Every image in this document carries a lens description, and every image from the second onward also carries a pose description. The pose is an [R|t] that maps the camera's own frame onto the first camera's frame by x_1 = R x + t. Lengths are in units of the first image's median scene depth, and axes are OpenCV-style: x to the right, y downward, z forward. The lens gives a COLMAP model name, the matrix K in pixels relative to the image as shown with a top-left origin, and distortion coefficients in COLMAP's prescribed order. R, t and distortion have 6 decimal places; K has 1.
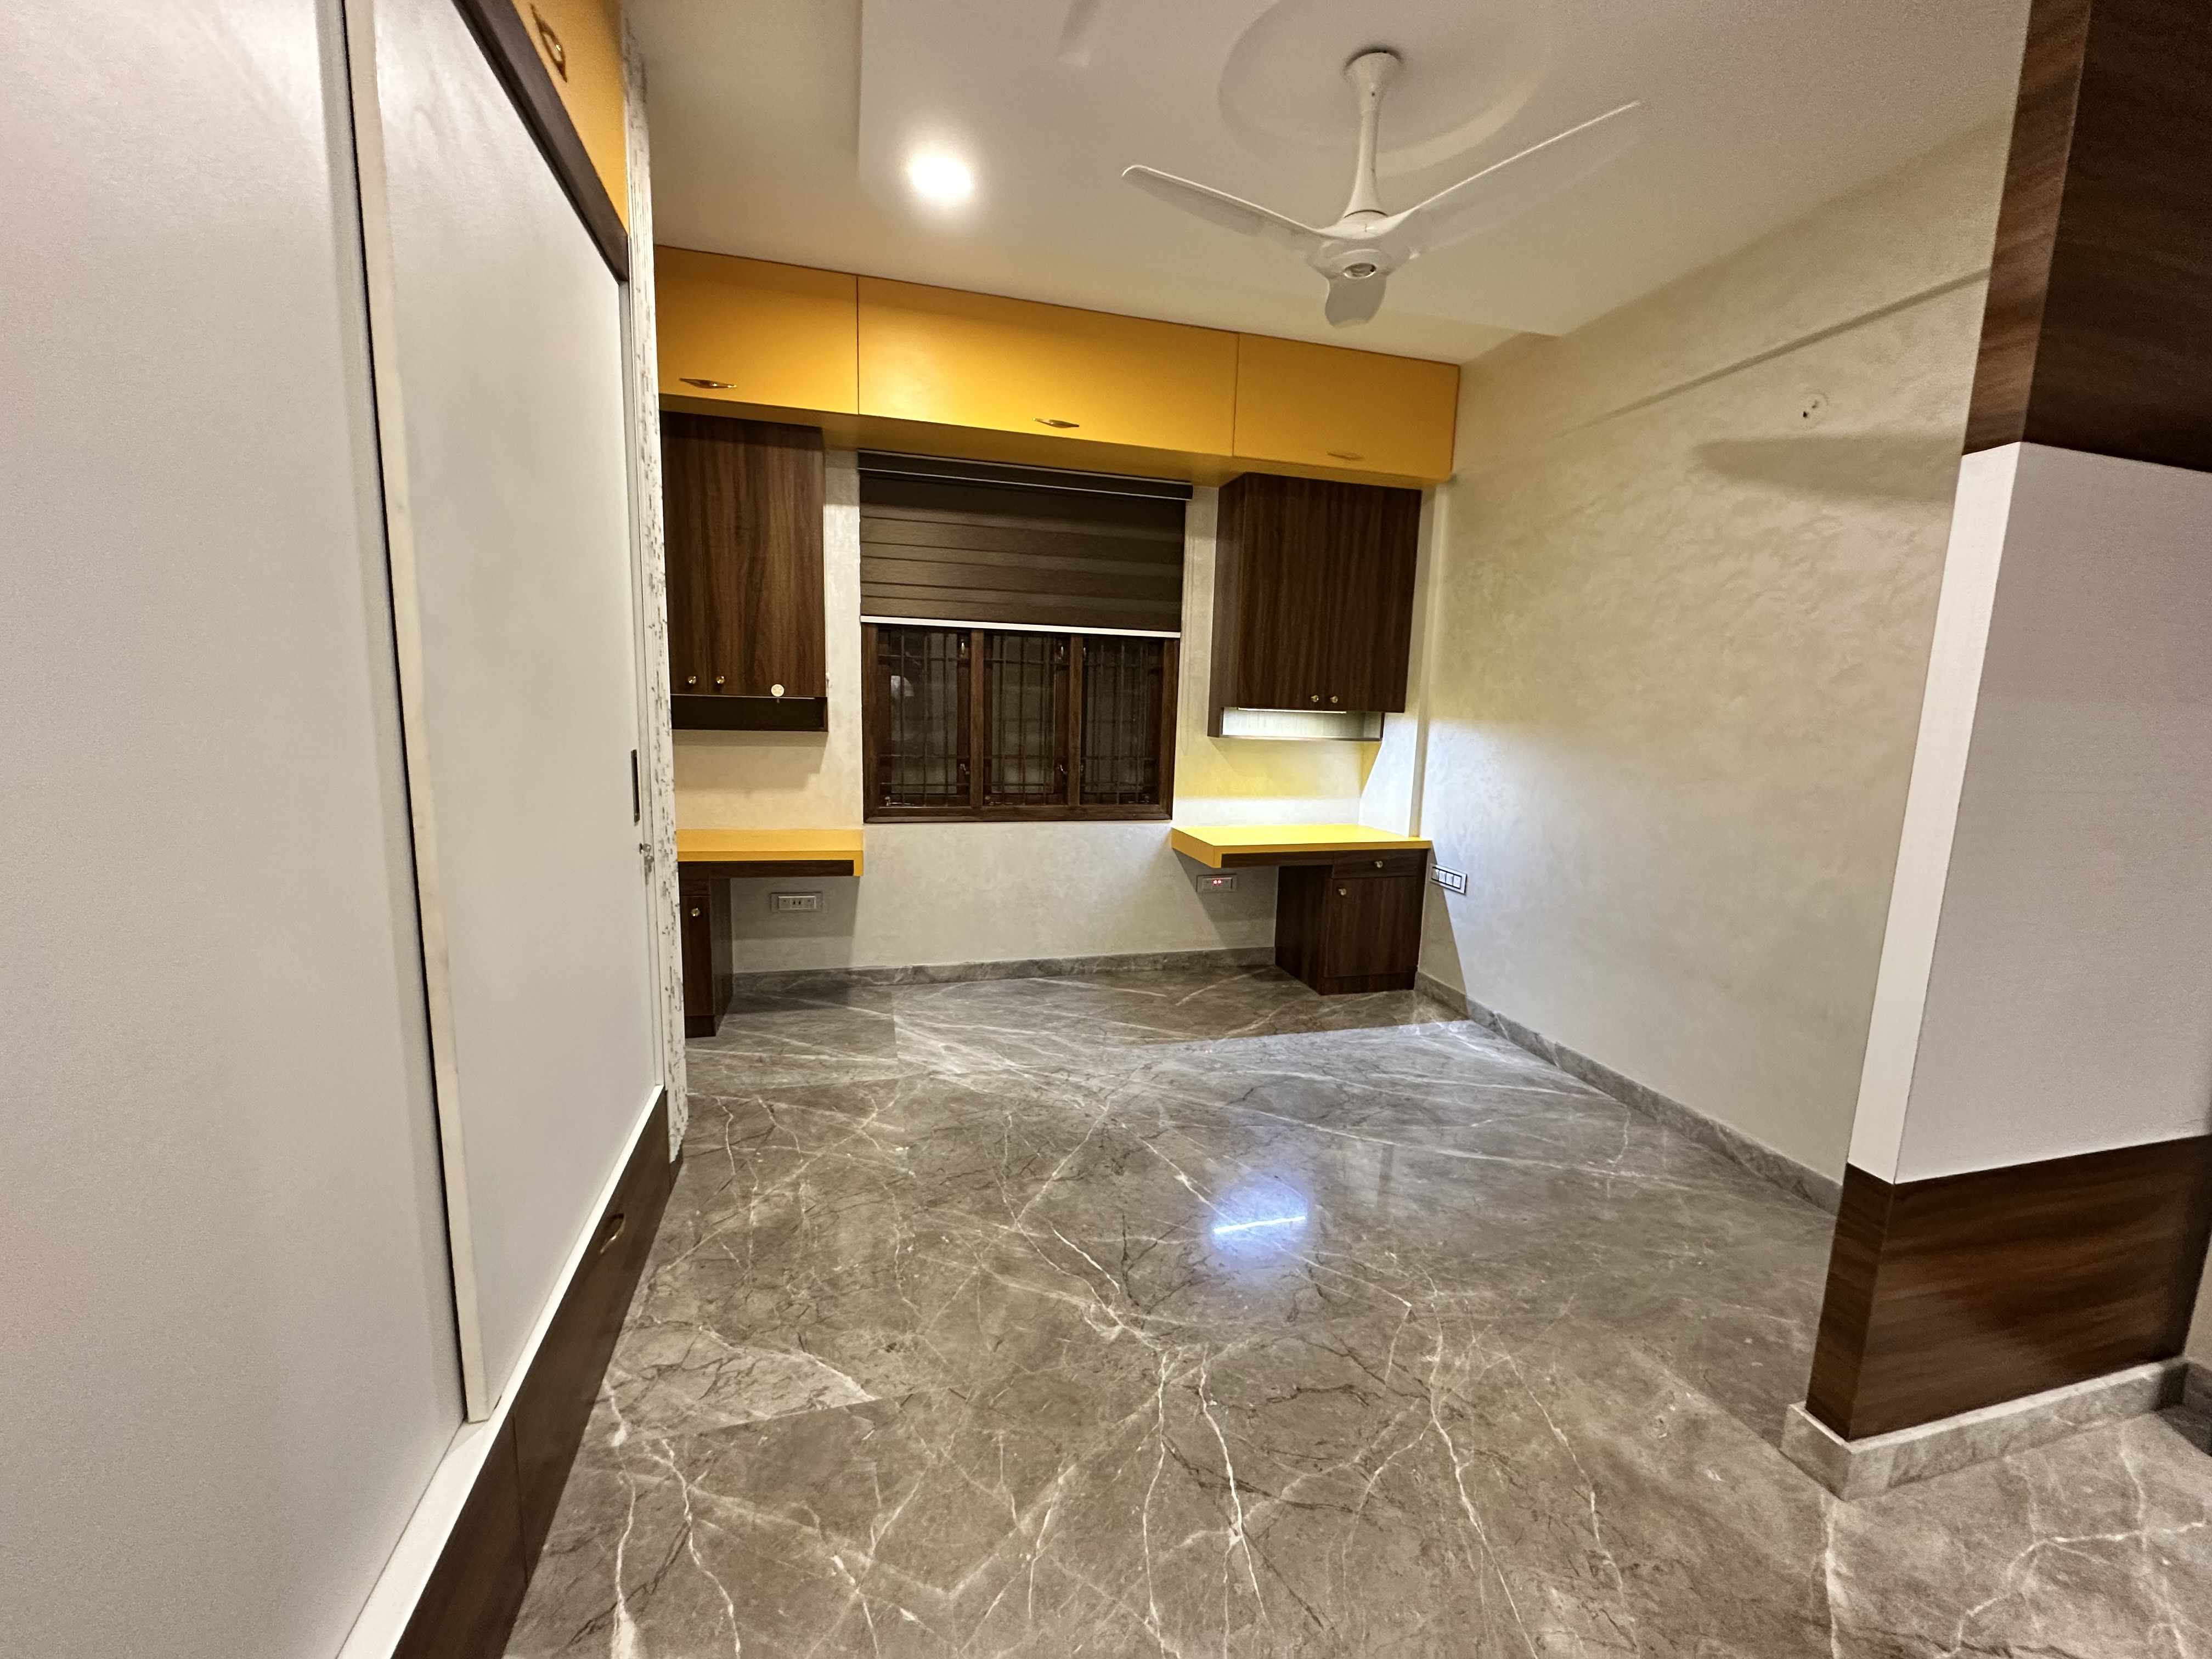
lens RADIAL K [[877.3, 0, 1106.1], [0, 877.3, 830.7], [0, 0, 1]] dist [-0.004362, 0.000585]
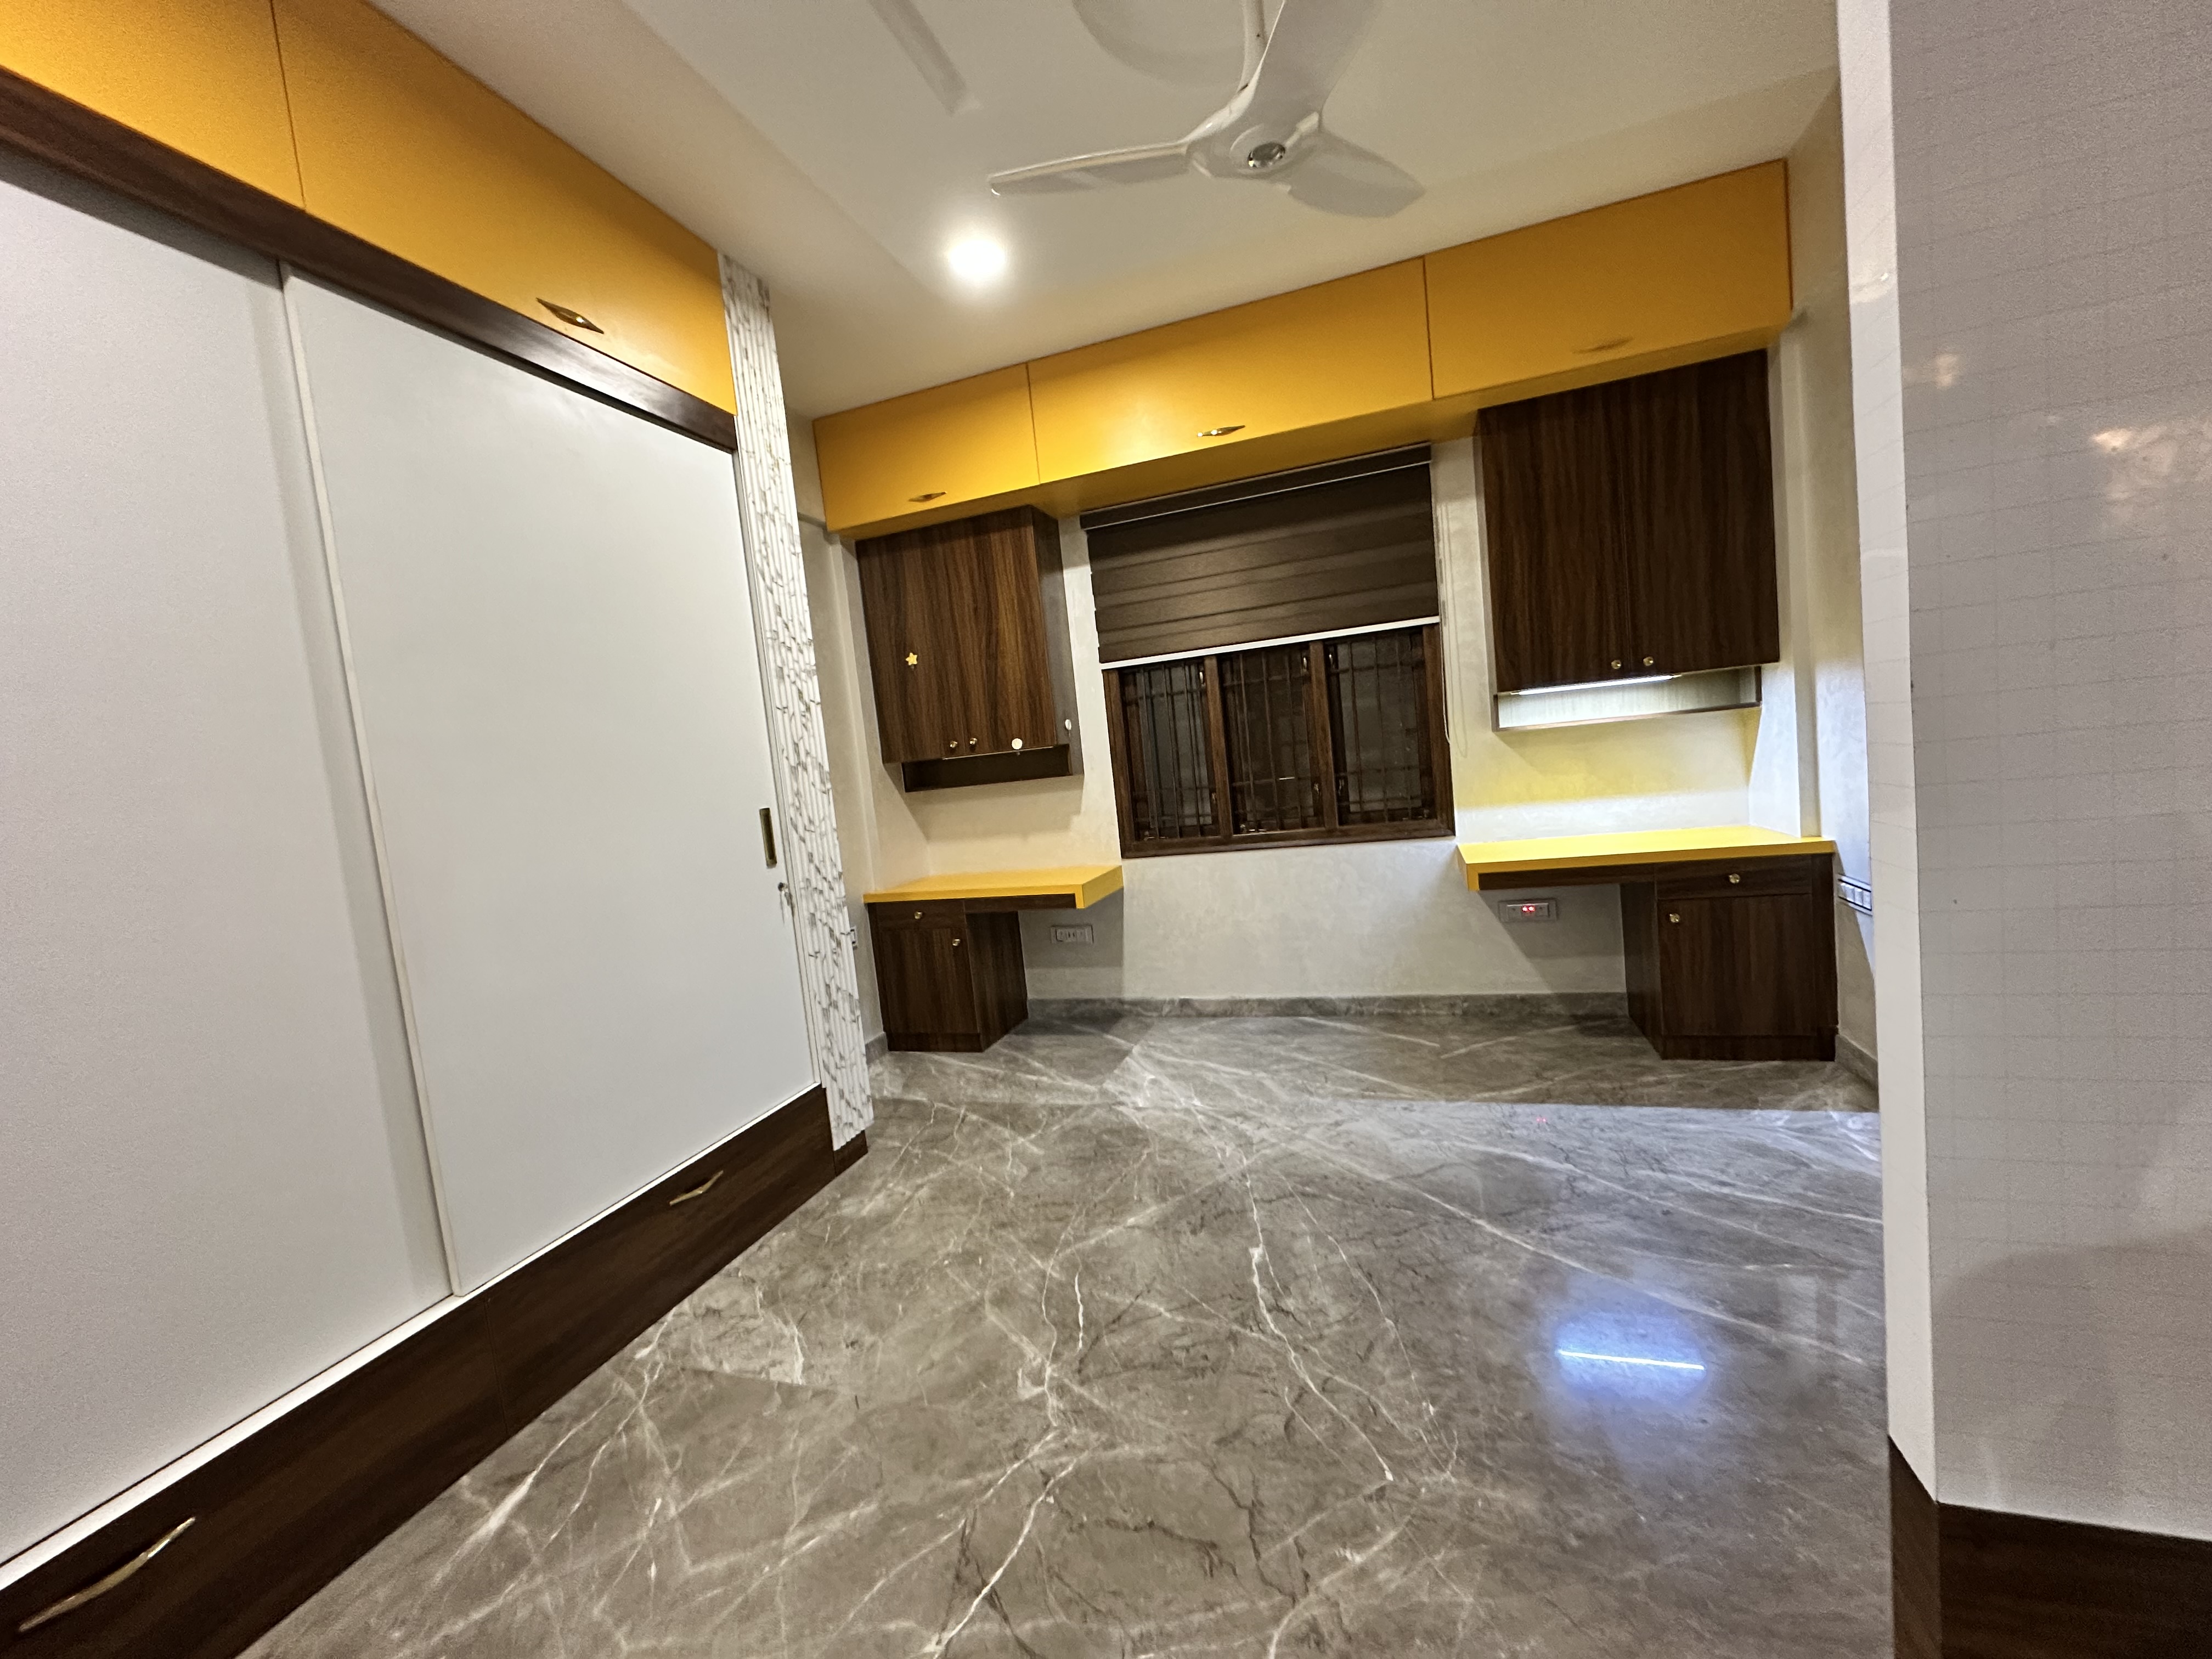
lens RADIAL K [[877.3, 0, 1109.0], [0, 877.3, 829.8], [0, 0, 1]] dist [-0.004362, 0.000585]
pose [[0.822749, -0.070530, -0.564012, 0.353175], [0.045035, 0.997241, -0.059011, 0.021150], [0.566618, 0.023151, 0.823656, 0.149592]]
